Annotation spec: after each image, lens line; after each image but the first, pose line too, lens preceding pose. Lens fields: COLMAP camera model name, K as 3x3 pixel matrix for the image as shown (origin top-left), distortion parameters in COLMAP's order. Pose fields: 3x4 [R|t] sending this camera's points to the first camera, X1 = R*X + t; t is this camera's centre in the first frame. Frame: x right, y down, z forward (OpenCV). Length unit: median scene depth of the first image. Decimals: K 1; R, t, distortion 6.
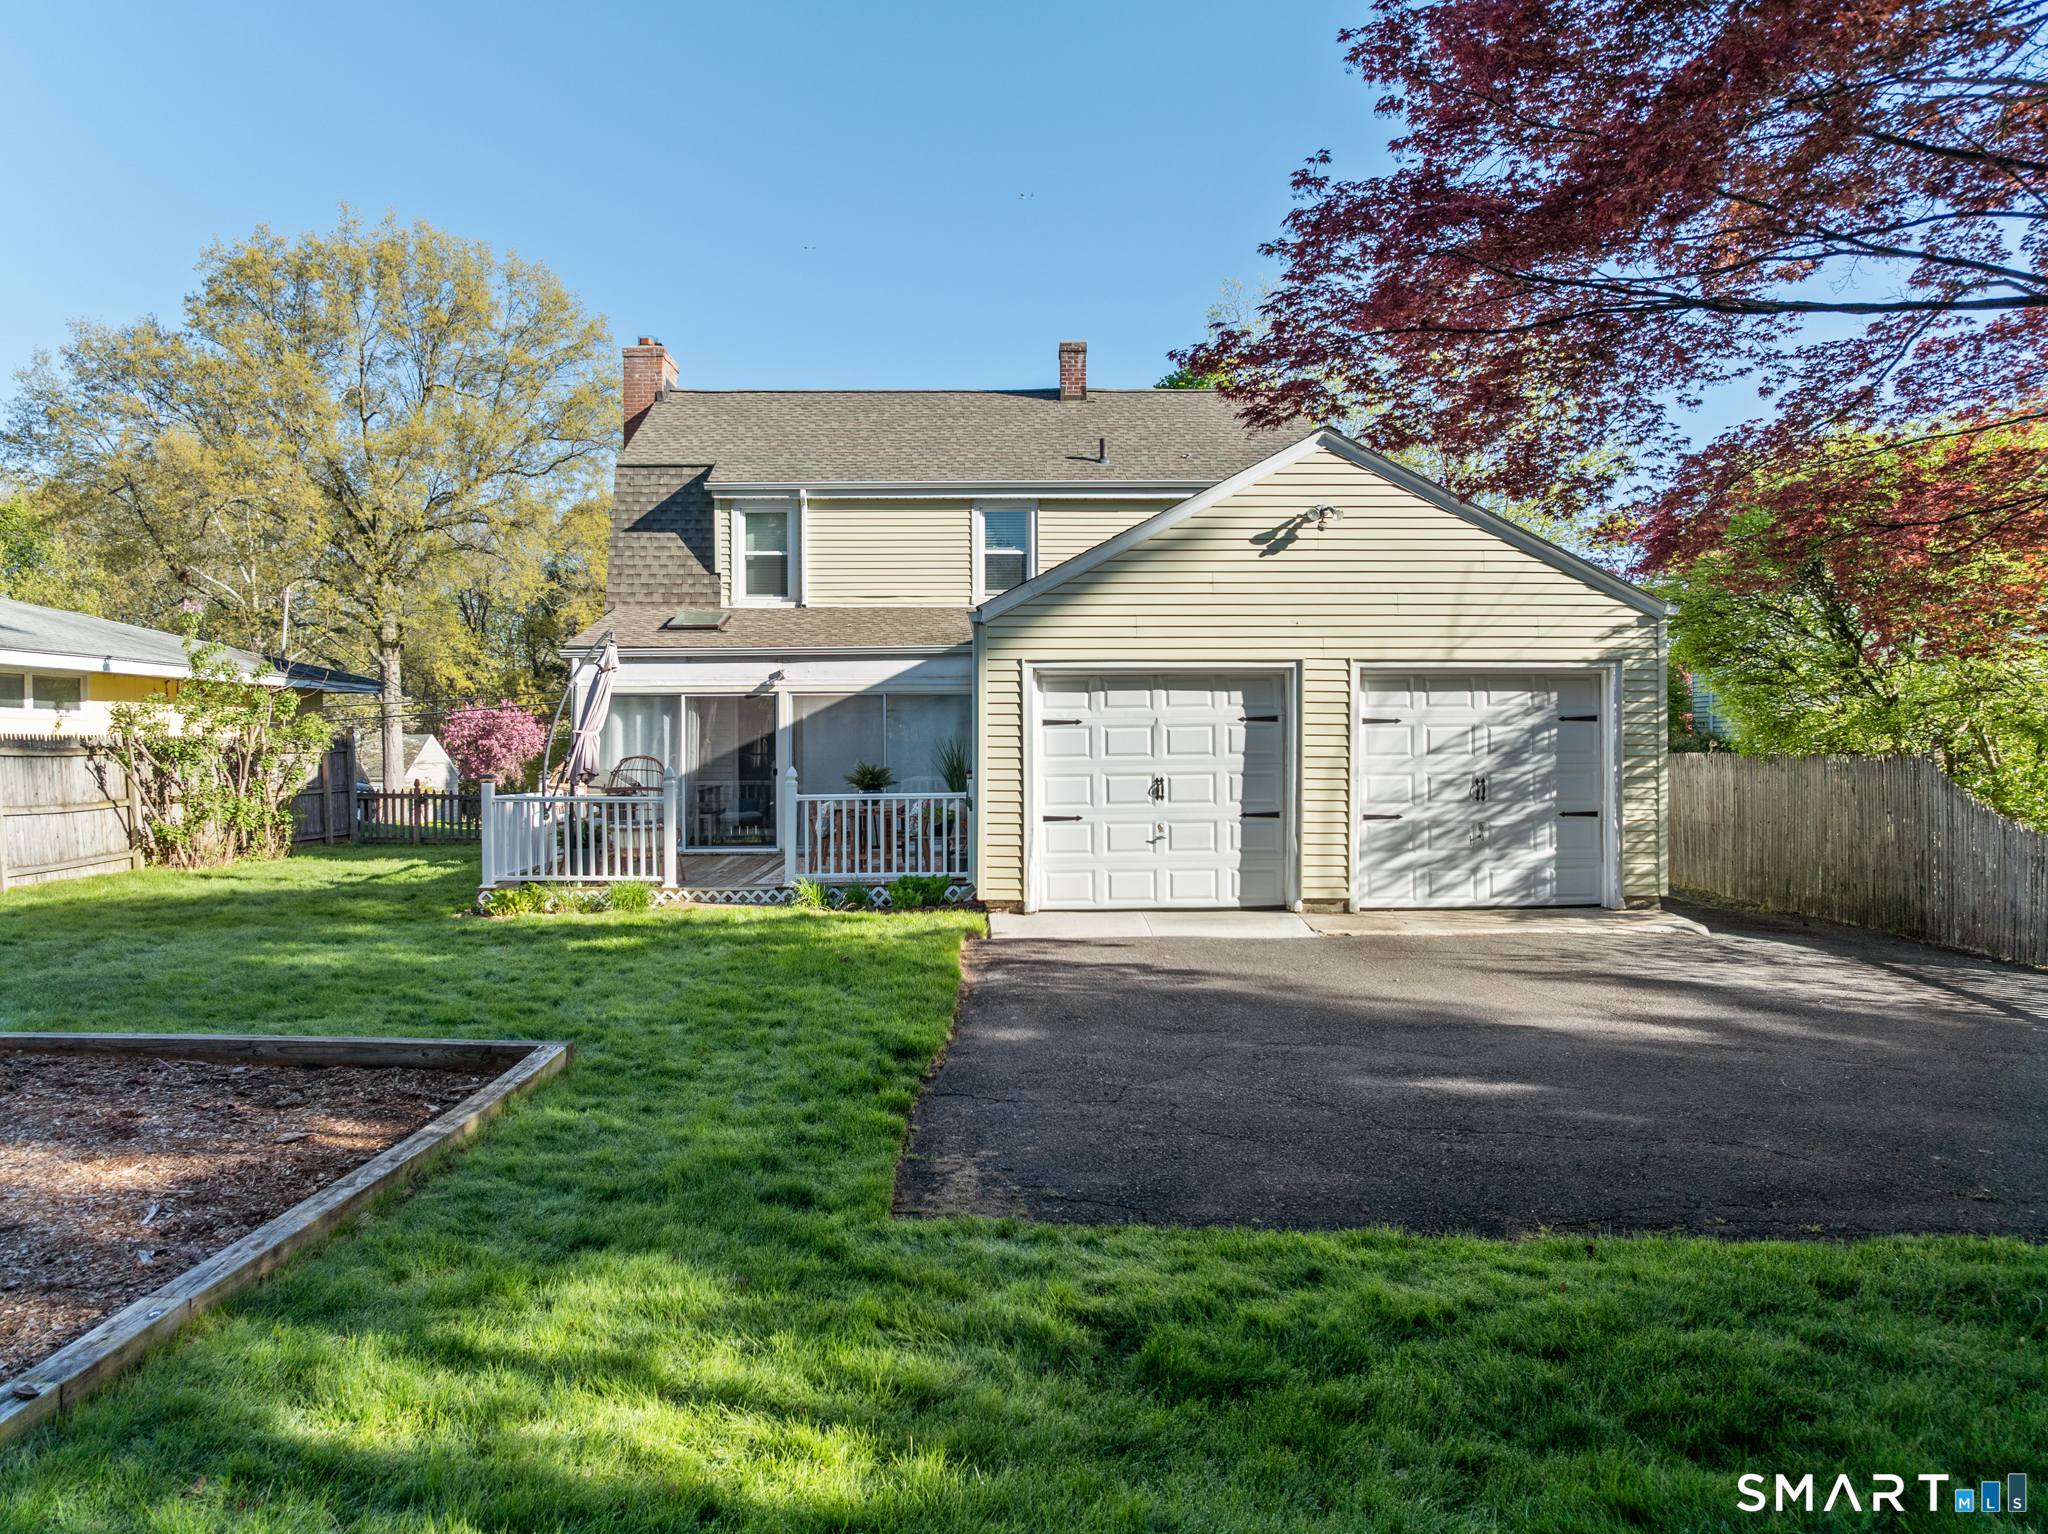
lens RADIAL K [[1458.5, 0, 1029.9], [0, 1458.5, 774.1], [0, 0, 1]] dist [-0.053207, 0.024849]
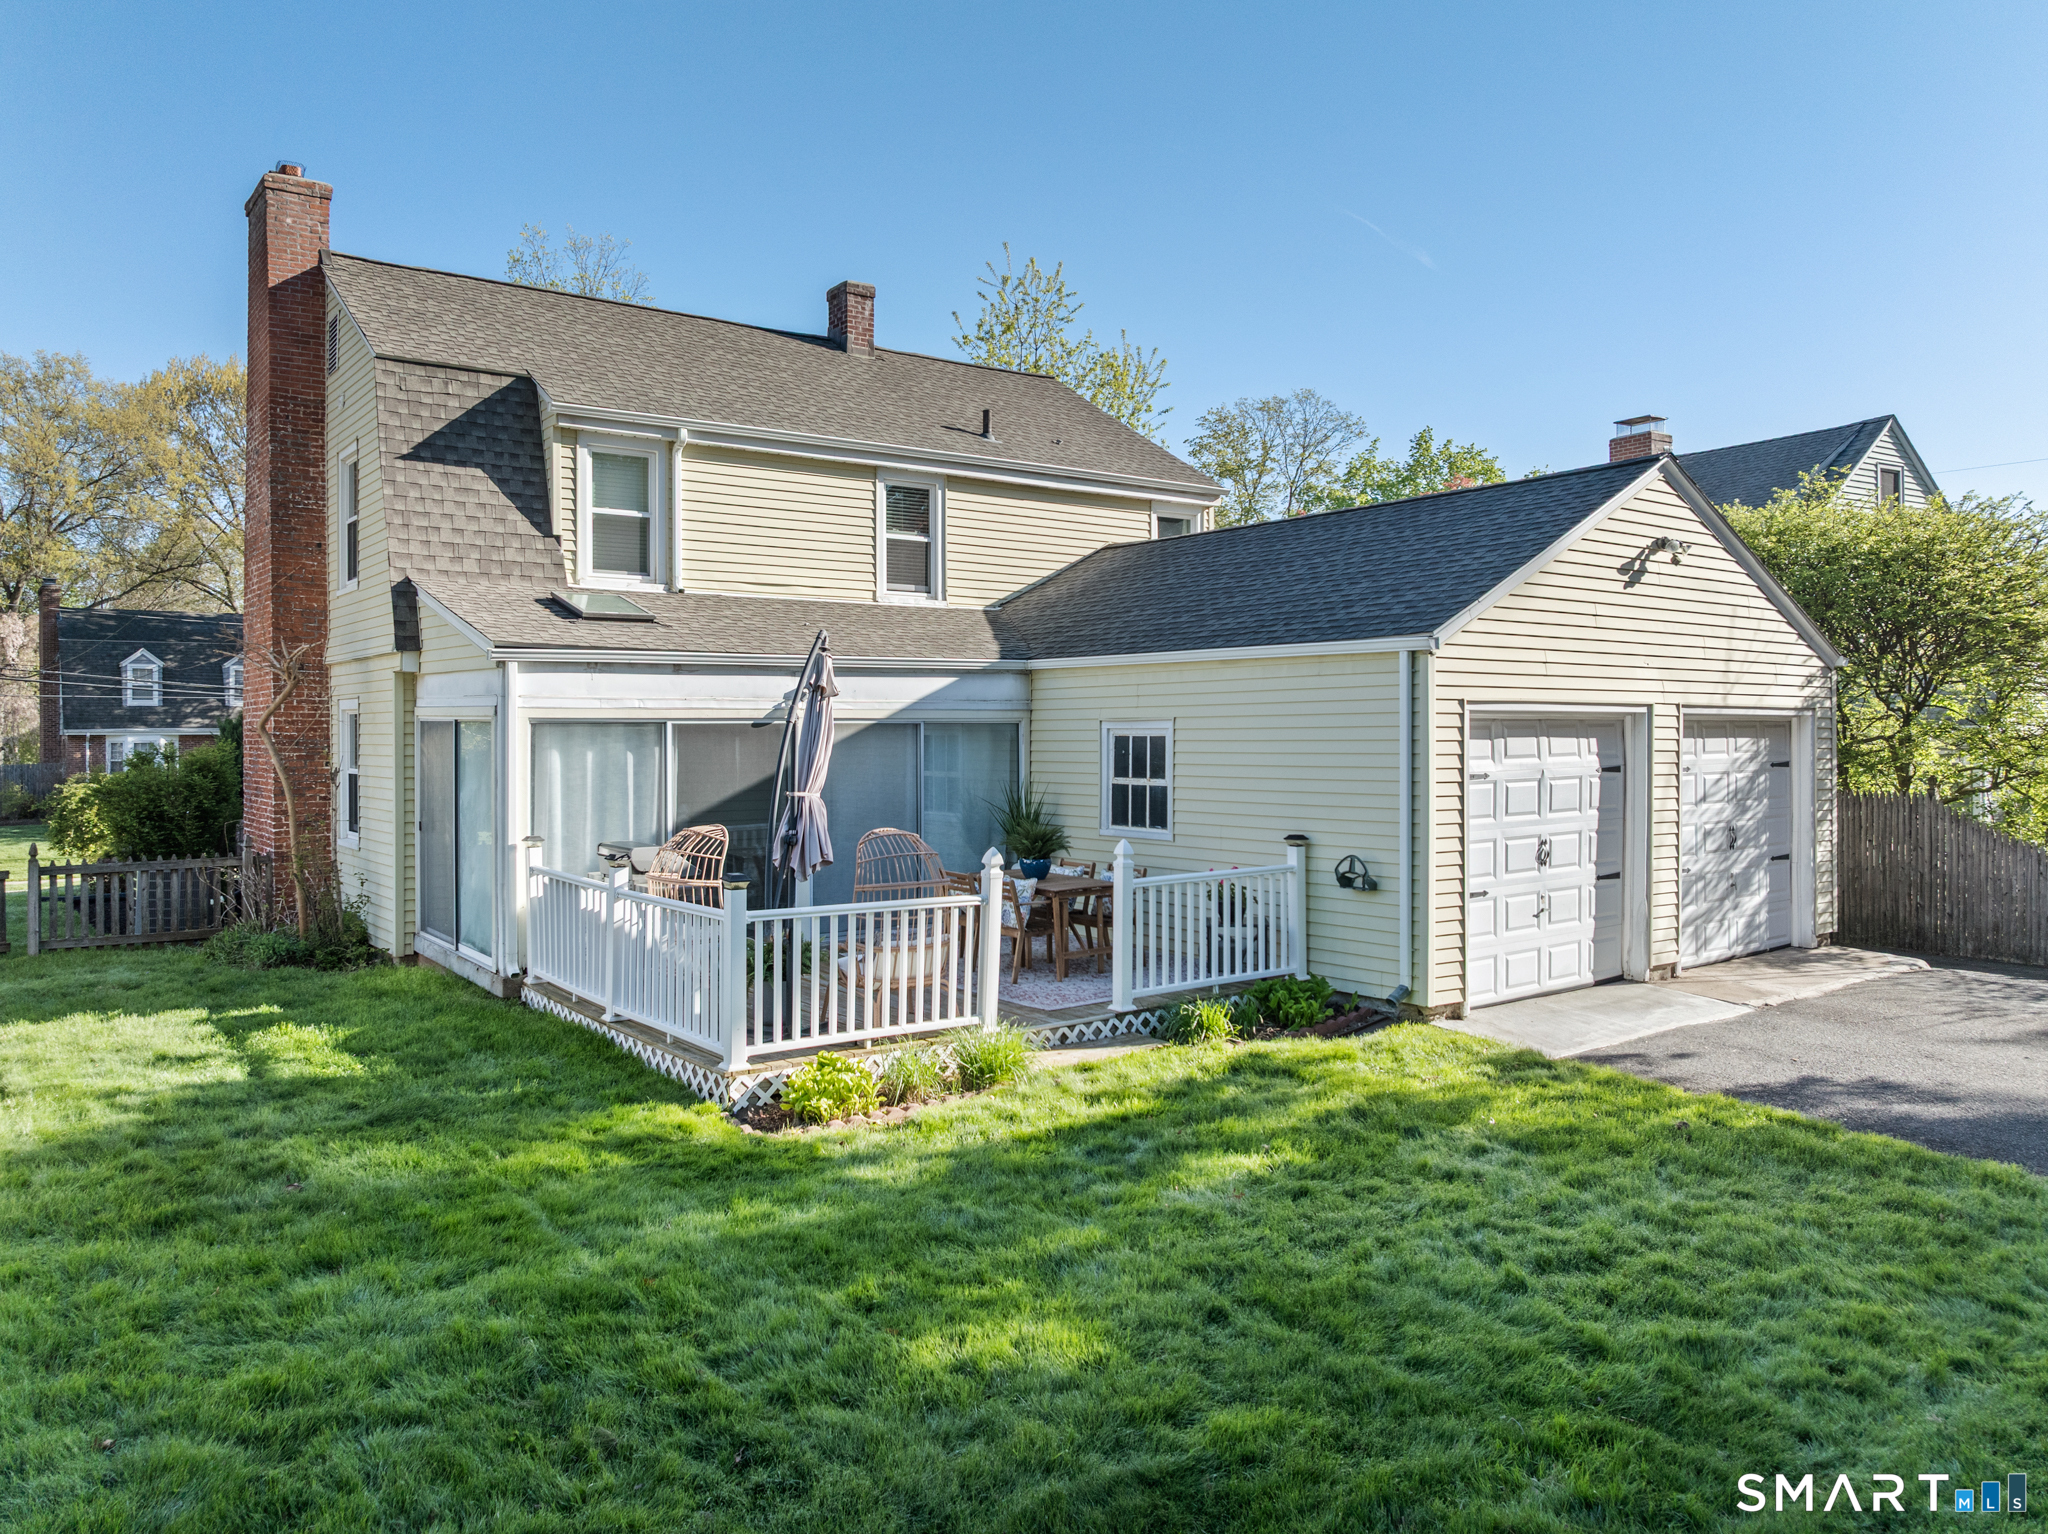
lens RADIAL K [[1458.5, 0, 1024.8], [0, 1458.5, 751.8], [0, 0, 1]] dist [-0.053207, 0.024849]
pose [[0.817227, -0.004812, 0.576295, -0.485699], [0.009020, 0.999949, -0.004442, -0.036010], [-0.576245, 0.008828, 0.817229, 0.360908]]
